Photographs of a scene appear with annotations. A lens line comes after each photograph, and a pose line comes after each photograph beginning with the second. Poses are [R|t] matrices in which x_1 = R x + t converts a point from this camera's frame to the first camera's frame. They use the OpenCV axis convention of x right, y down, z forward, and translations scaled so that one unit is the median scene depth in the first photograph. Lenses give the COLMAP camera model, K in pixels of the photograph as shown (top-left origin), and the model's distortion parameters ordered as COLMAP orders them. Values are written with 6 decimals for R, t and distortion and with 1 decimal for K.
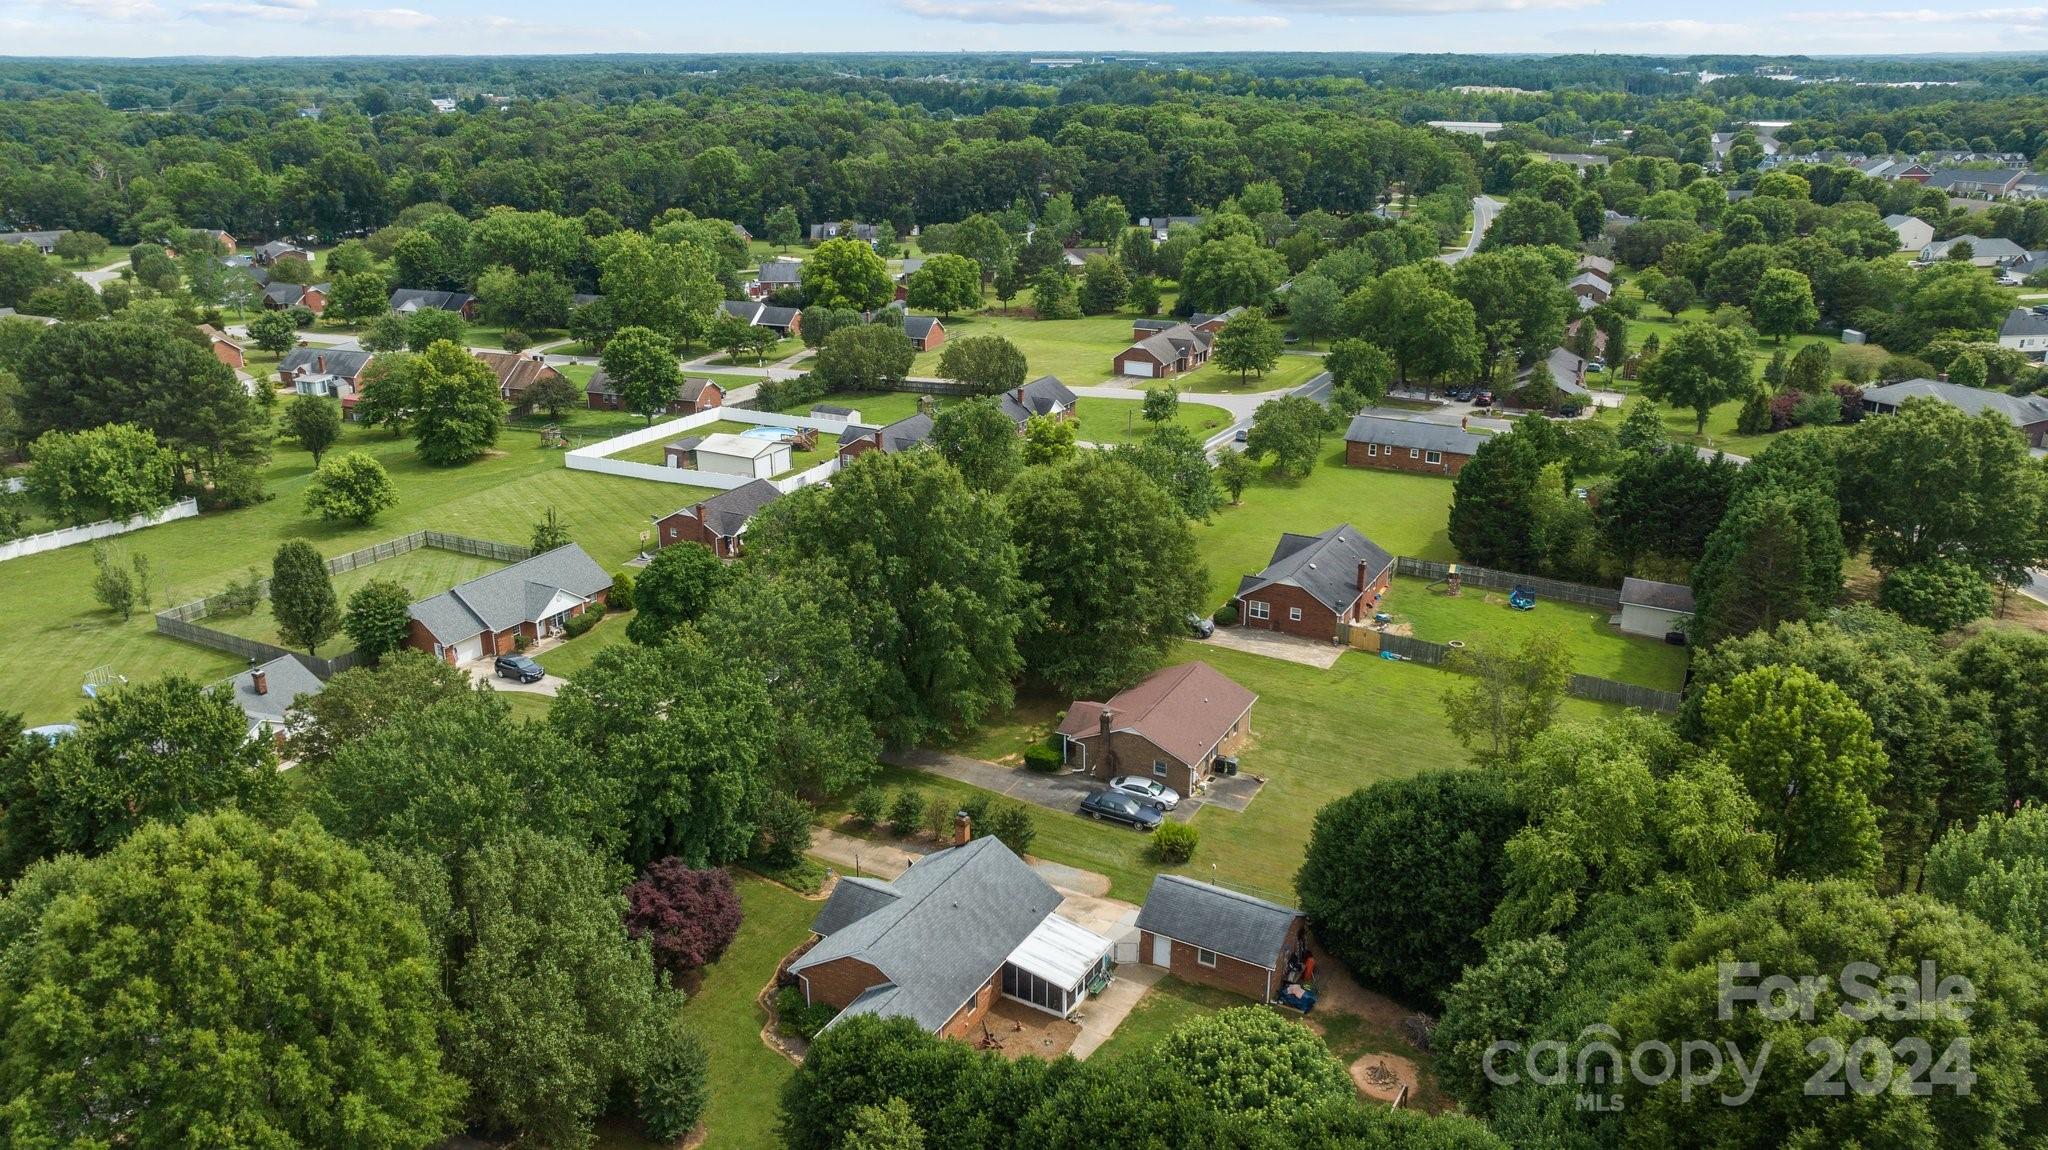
lens RADIAL K [[1492.5, 0, 1024.0], [0, 1492.5, 575.0], [0, 0, 1]] dist [-0.004428, -0.004001]
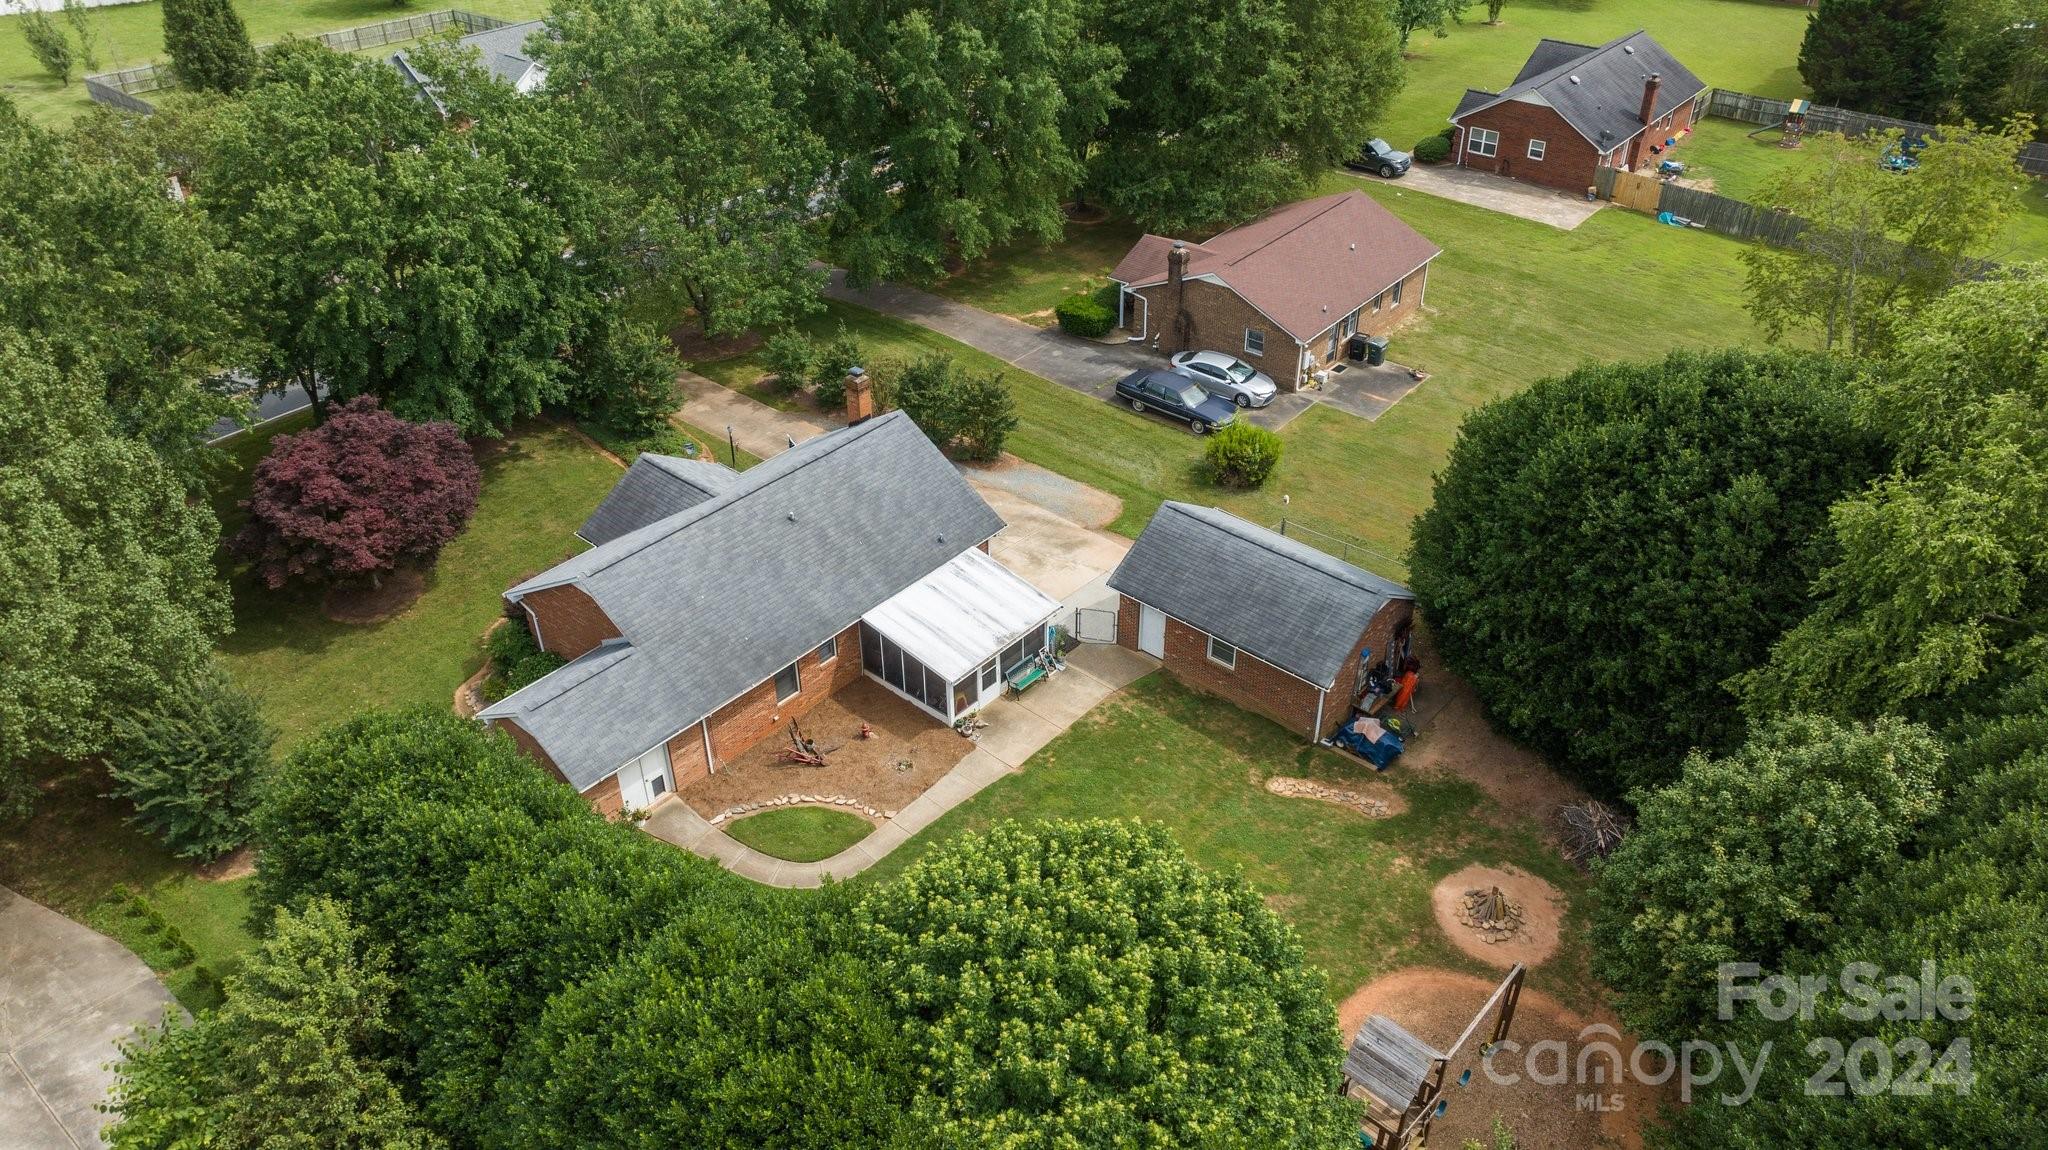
lens RADIAL K [[1444.9, 0, 1024.0], [0, 1444.9, 575.0], [0, 0, 1]] dist [-0.015809, -0.002906]
pose [[0.979542, 0.107202, -0.170309, 0.112174], [-0.060307, 0.963778, 0.259797, 0.072321], [0.191990, -0.244211, 0.950527, 0.378395]]
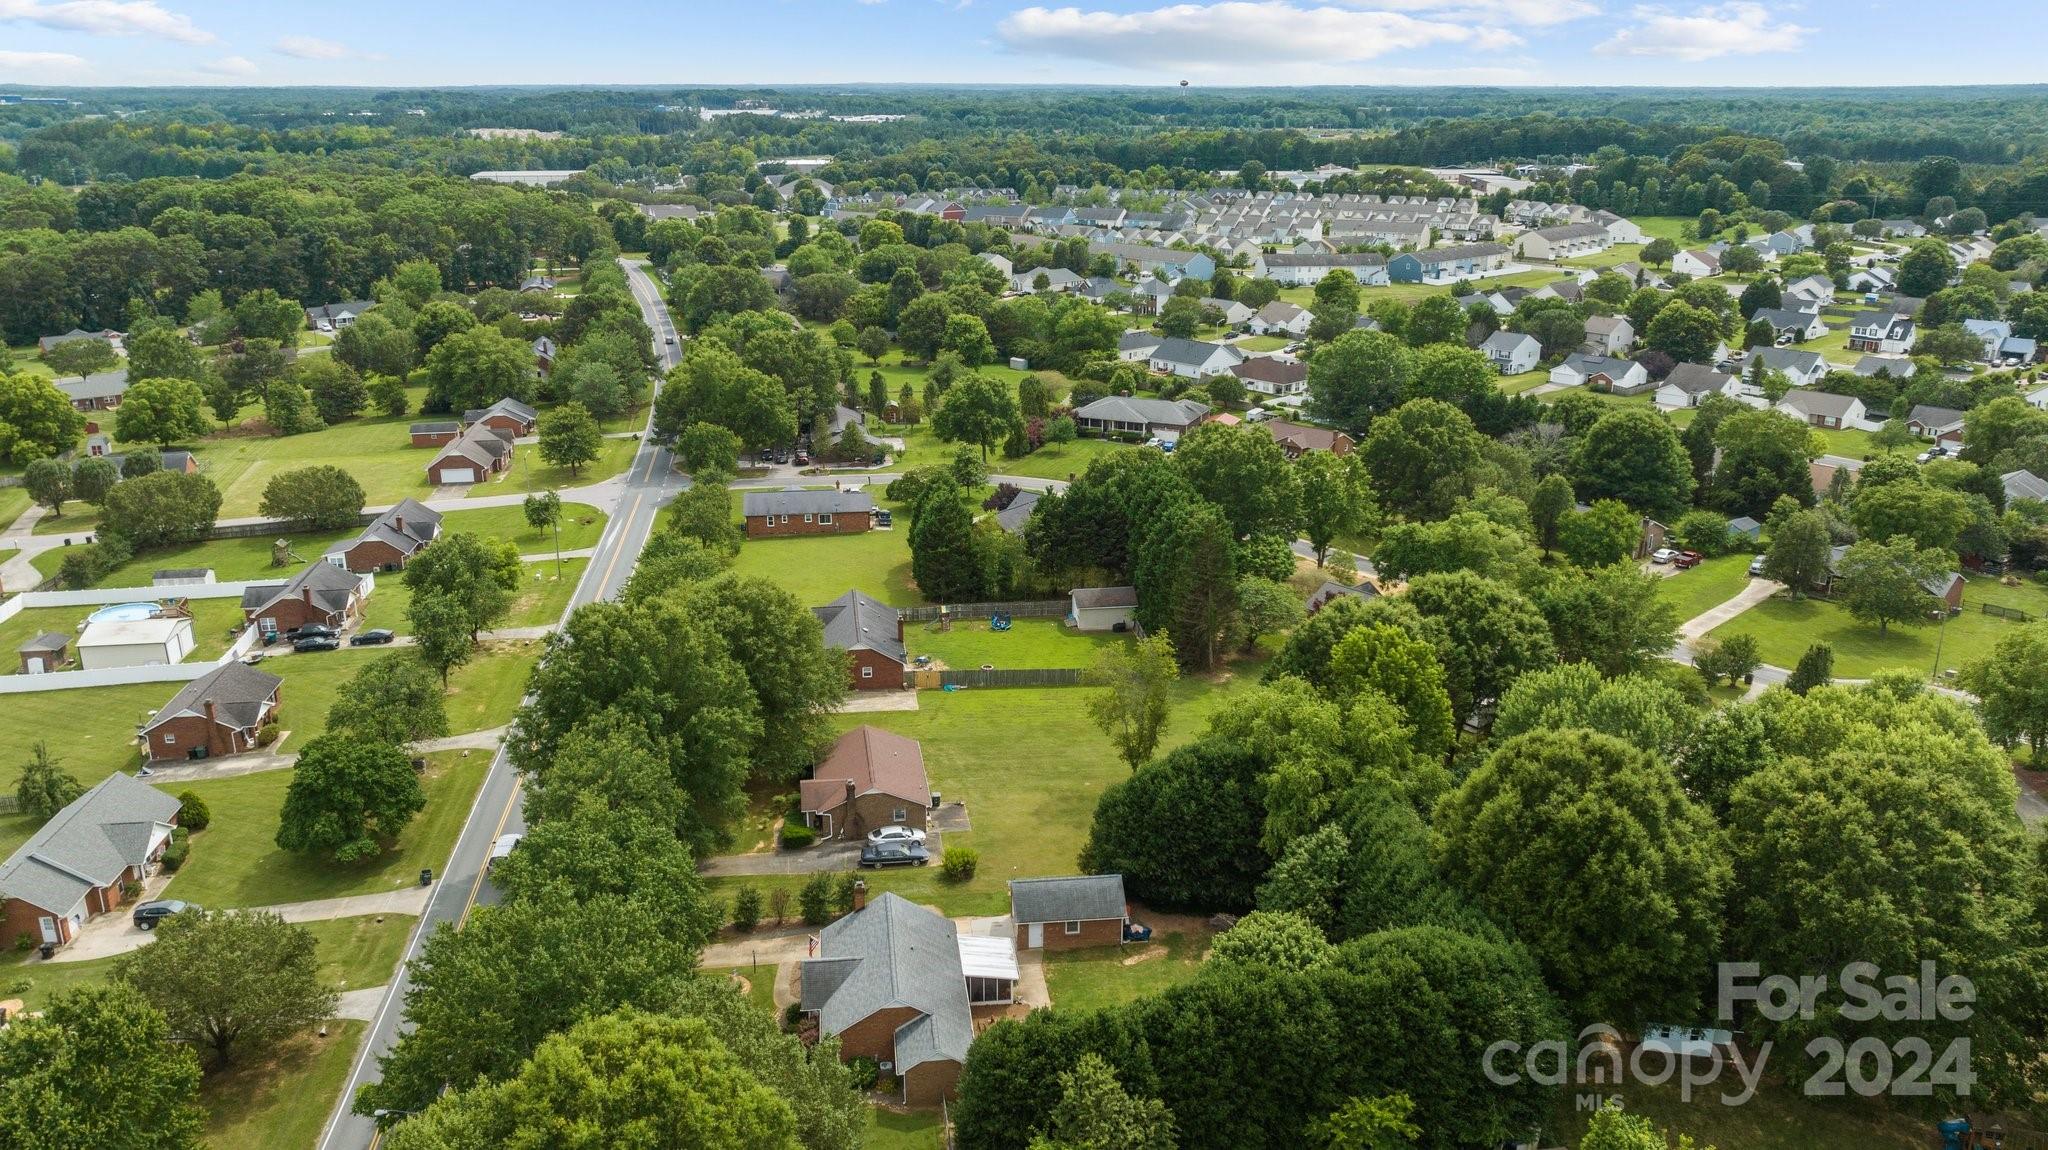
lens RADIAL K [[1544.0, 0, 1024.0], [0, 1544.0, 575.0], [0, 0, 1]] dist [-0.010311, -0.003699]
pose [[0.805939, -0.182776, 0.563077, -0.507154], [0.197618, 0.979649, 0.035142, -0.087490], [-0.558041, 0.082952, 0.825657, -0.111864]]
